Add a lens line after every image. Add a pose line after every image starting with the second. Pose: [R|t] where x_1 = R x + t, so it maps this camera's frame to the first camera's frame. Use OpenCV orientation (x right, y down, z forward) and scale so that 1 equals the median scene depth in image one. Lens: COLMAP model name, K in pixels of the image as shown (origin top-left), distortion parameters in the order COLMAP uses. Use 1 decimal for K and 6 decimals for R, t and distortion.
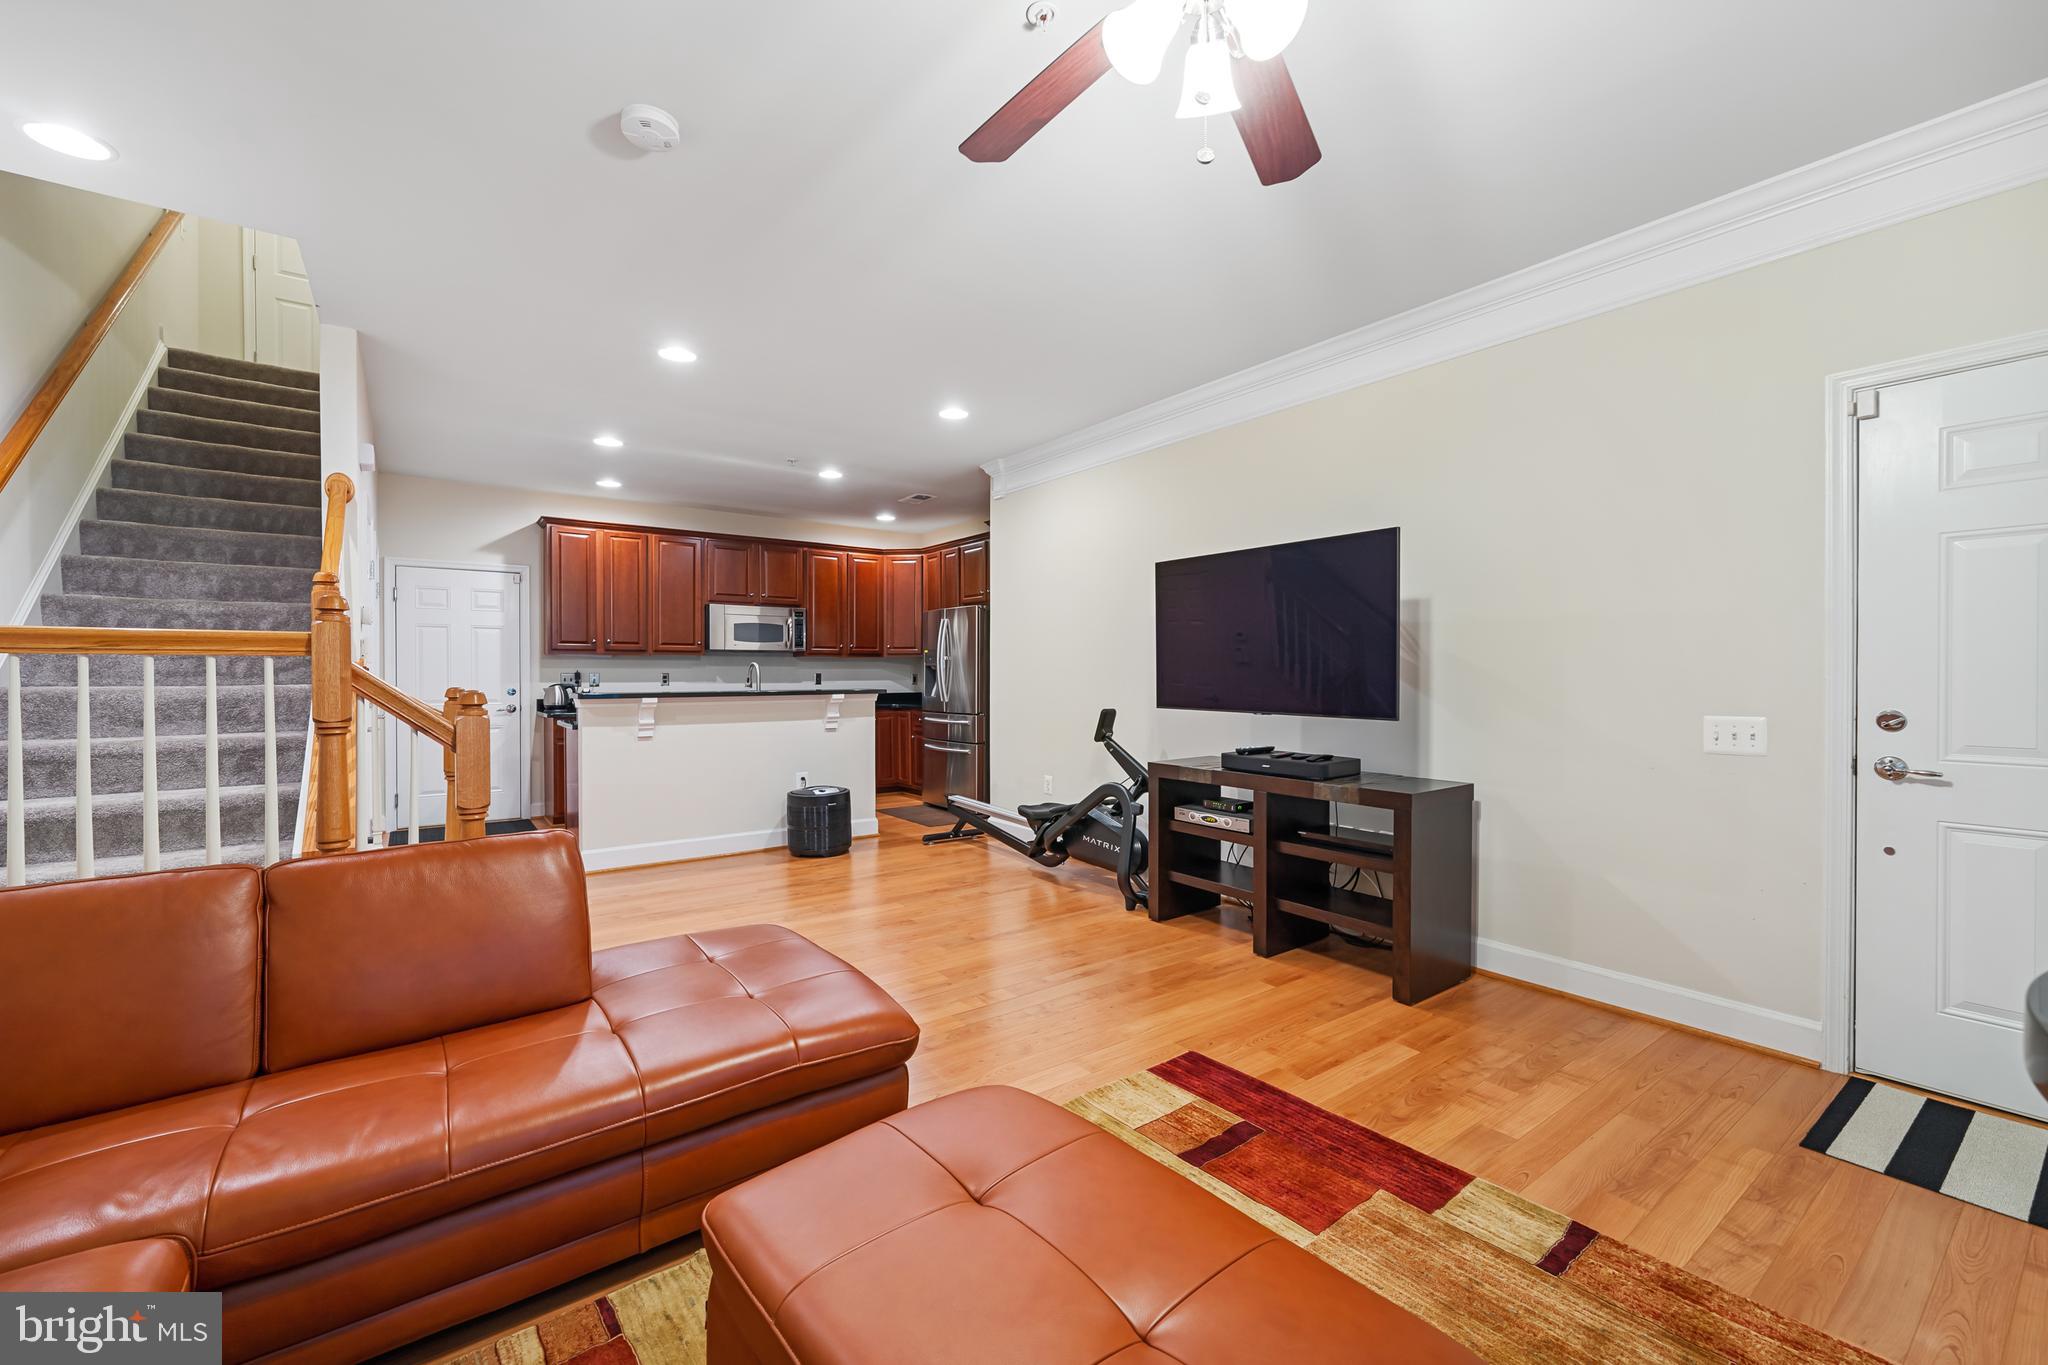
lens RADIAL K [[837.4, 0, 1022.6], [0, 837.4, 674.9], [0, 0, 1]] dist [0.008439, -0.000654]
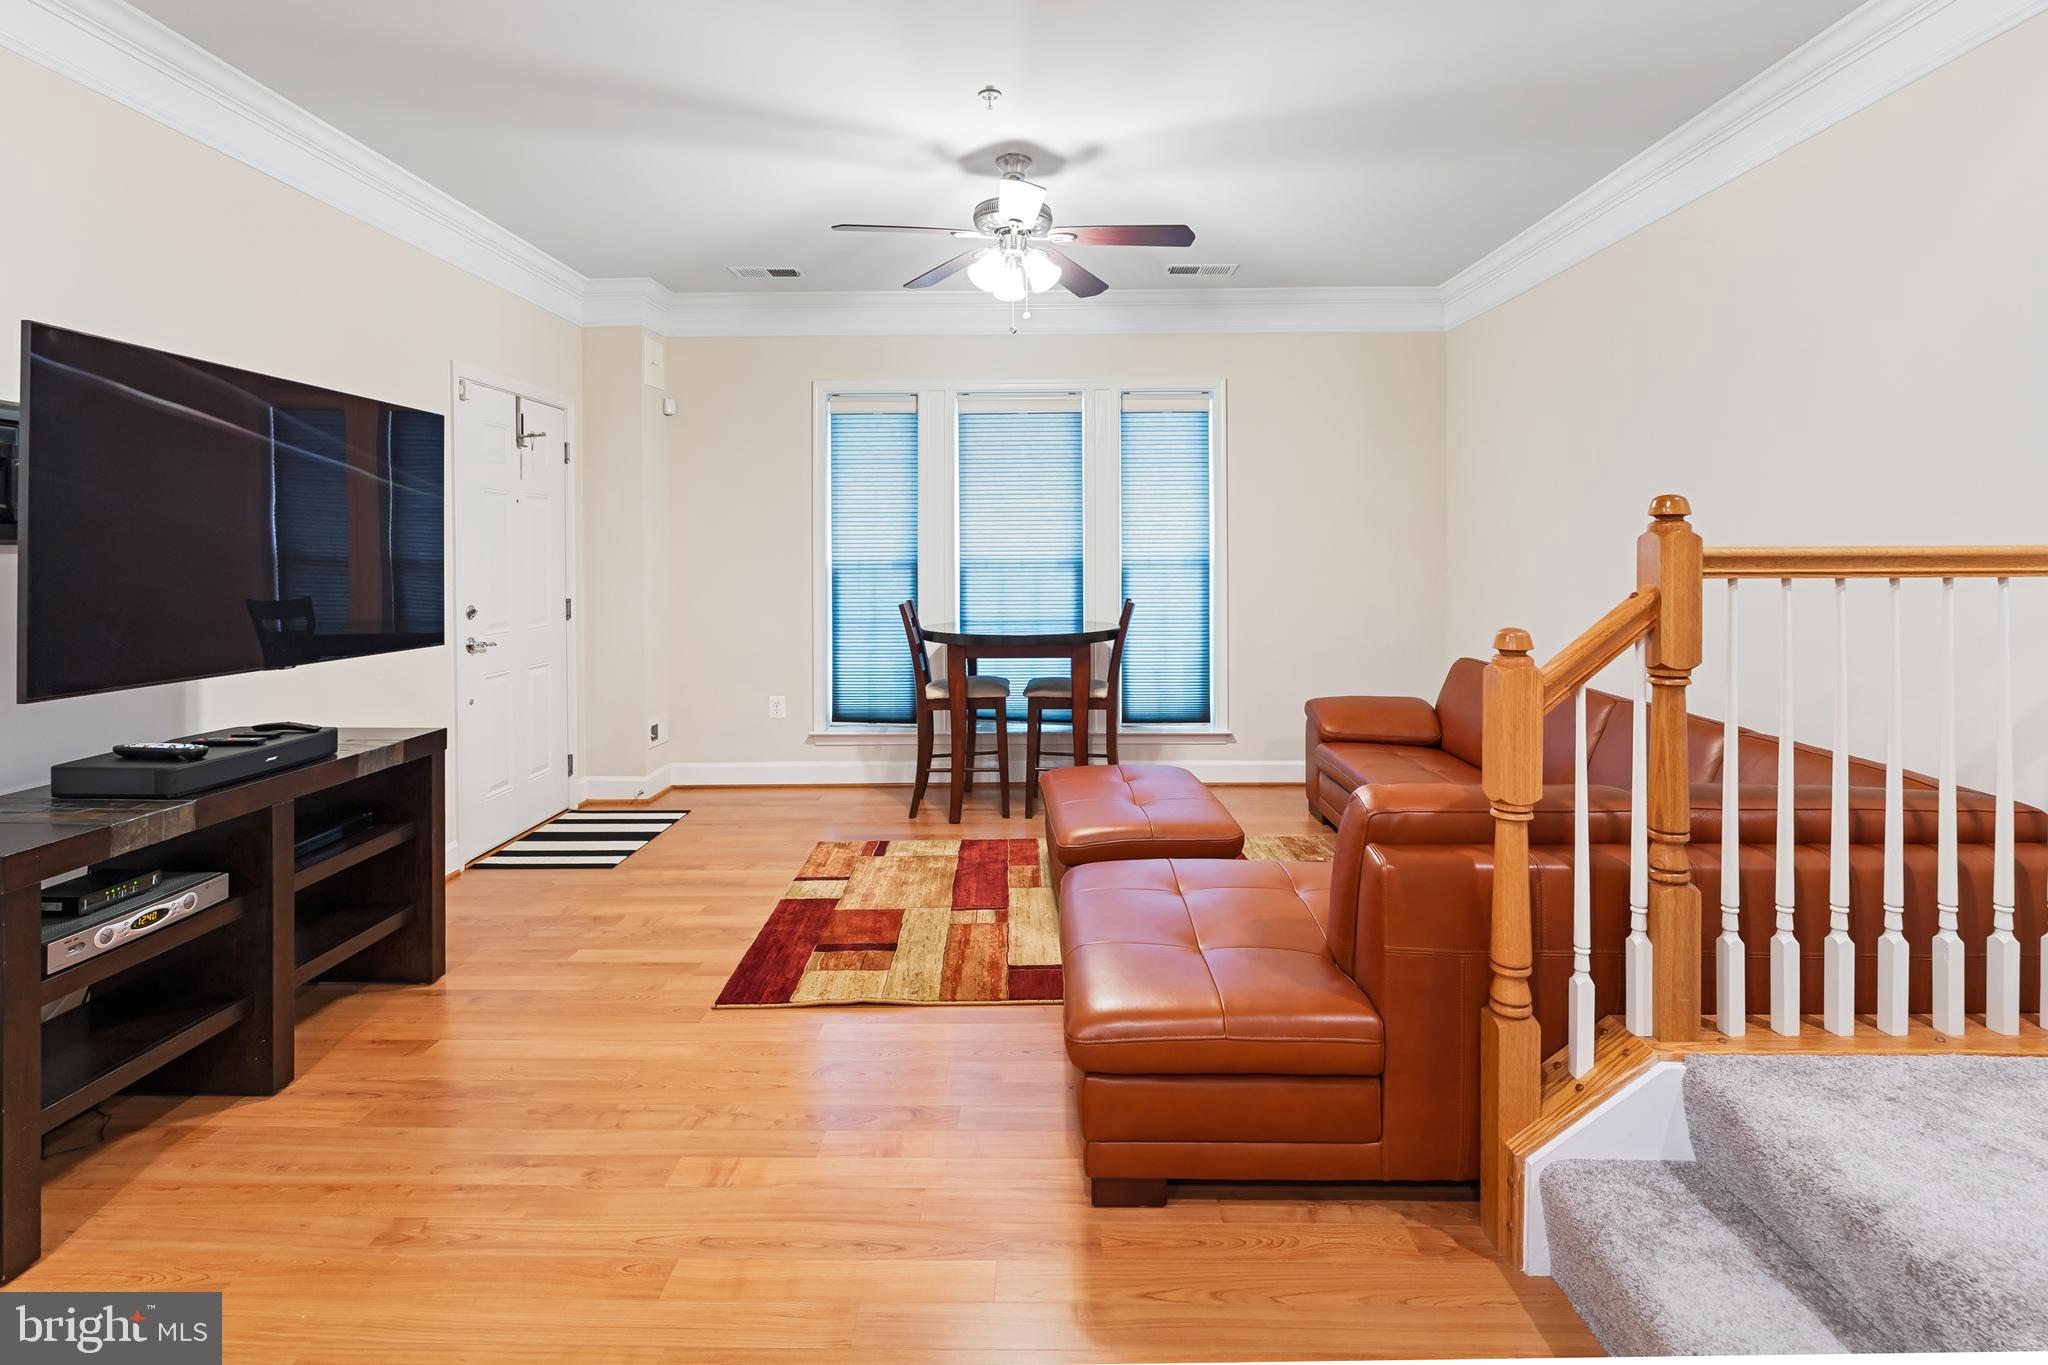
lens RADIAL K [[1019.6, 0, 1030.4], [0, 1019.6, 558.4], [0, 0, 1]] dist [0.000238, -0.000034]
pose [[-0.797257, 0.001934, 0.603637, -0.584213], [0.008376, 0.999934, 0.007859, -0.031703], [-0.603582, 0.011321, -0.797220, 1.327263]]
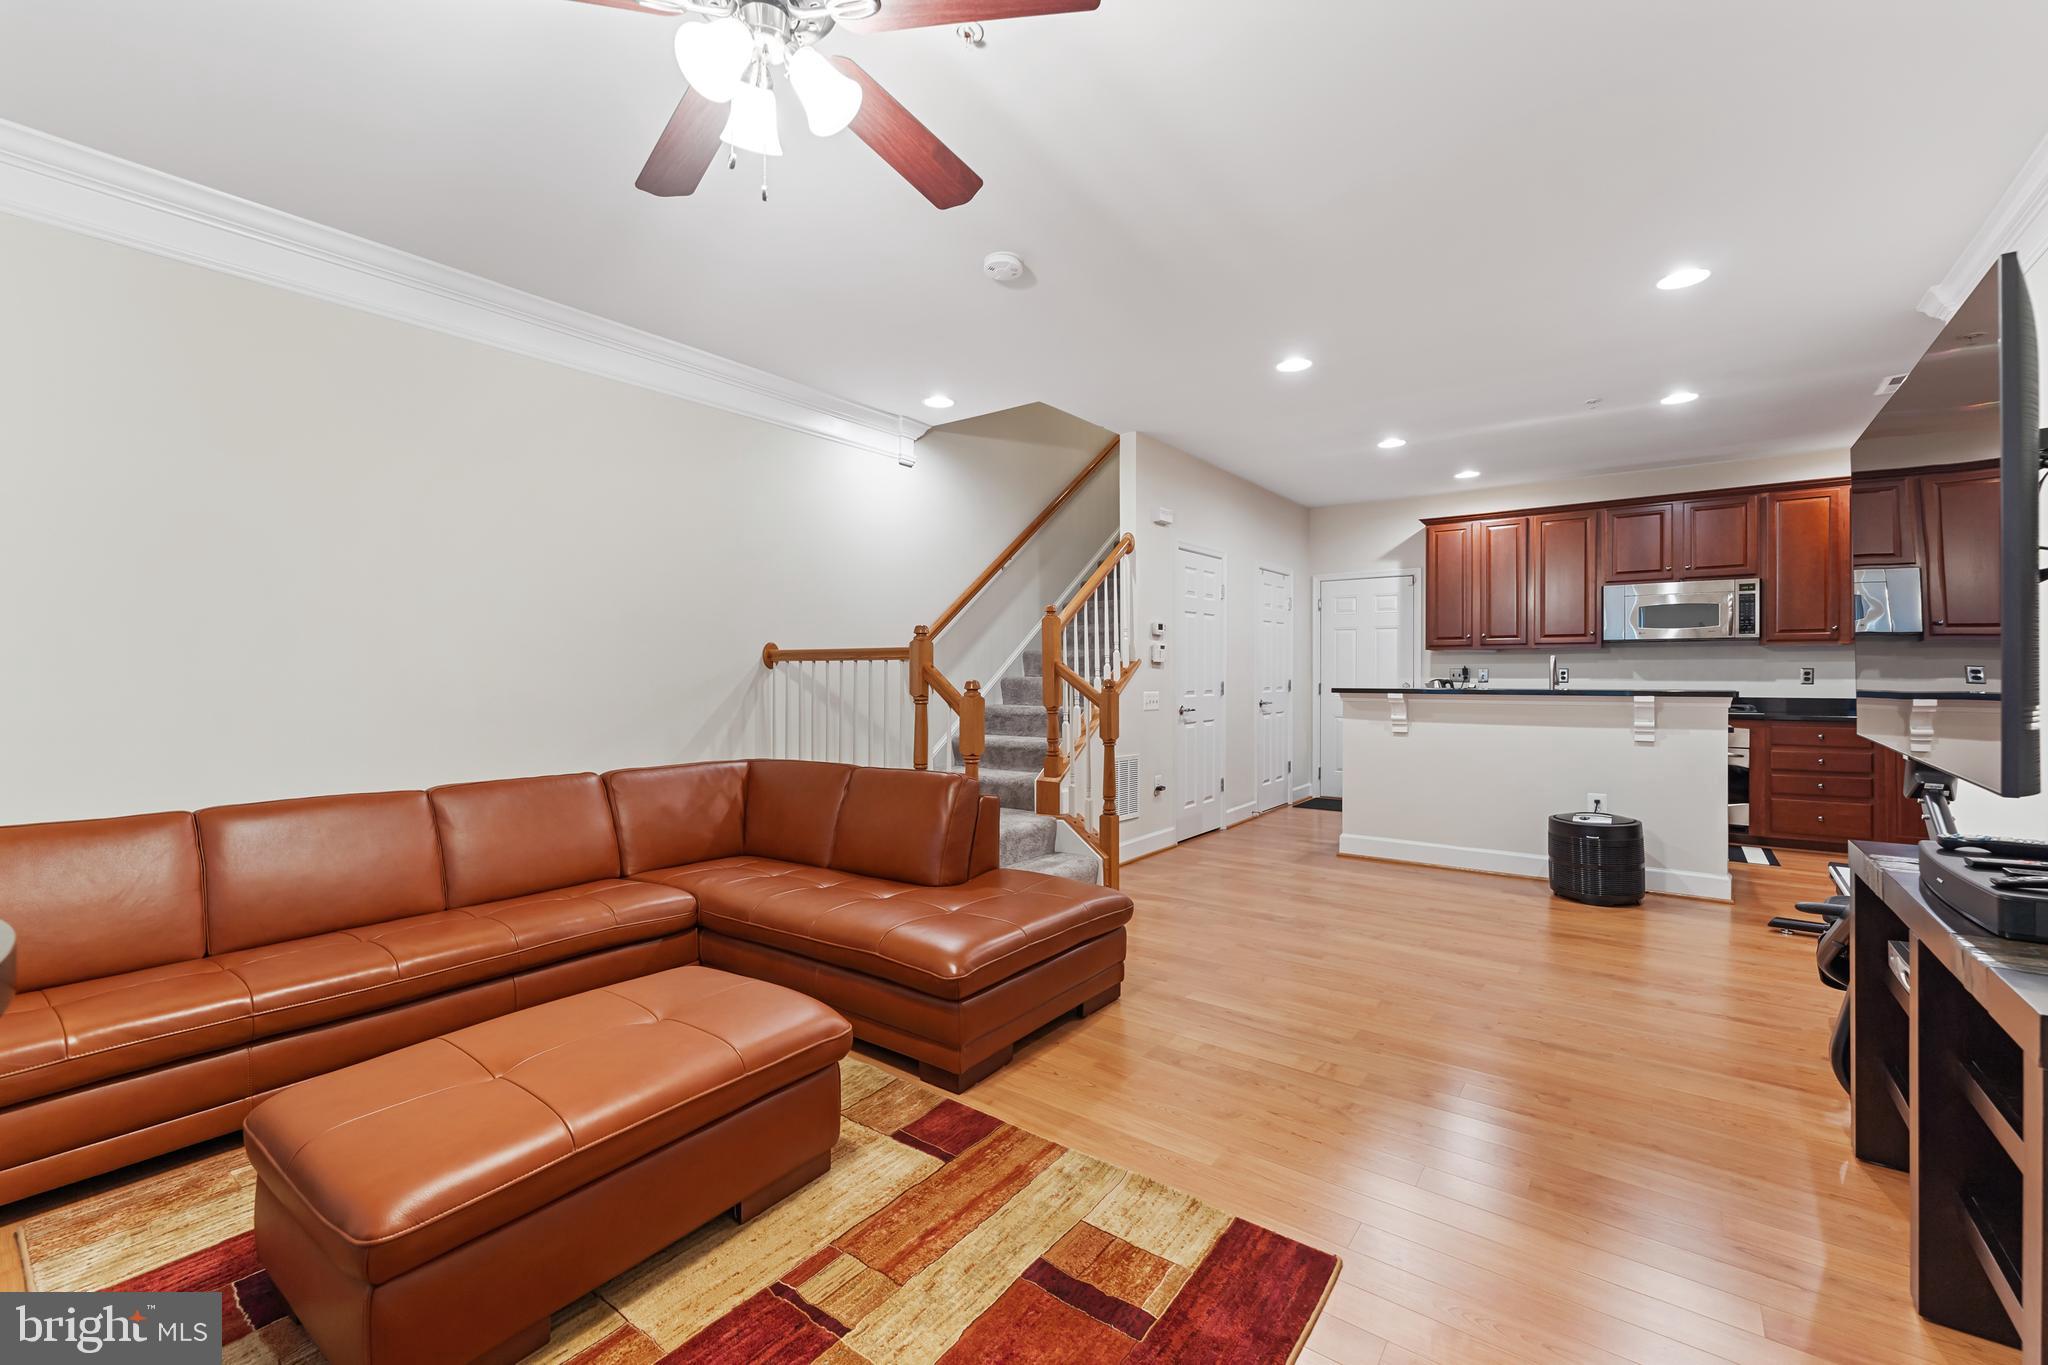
lens RADIAL K [[828.2, 0, 1024.0], [0, 828.2, 682.5], [0, 0, 1]] dist [-0.000127, -0.000006]
pose [[0.295119, 0.012733, -0.955376, 0.576023], [0.000968, 0.999907, 0.013625, 0.000718], [0.955460, -0.004945, 0.295079, 0.461098]]
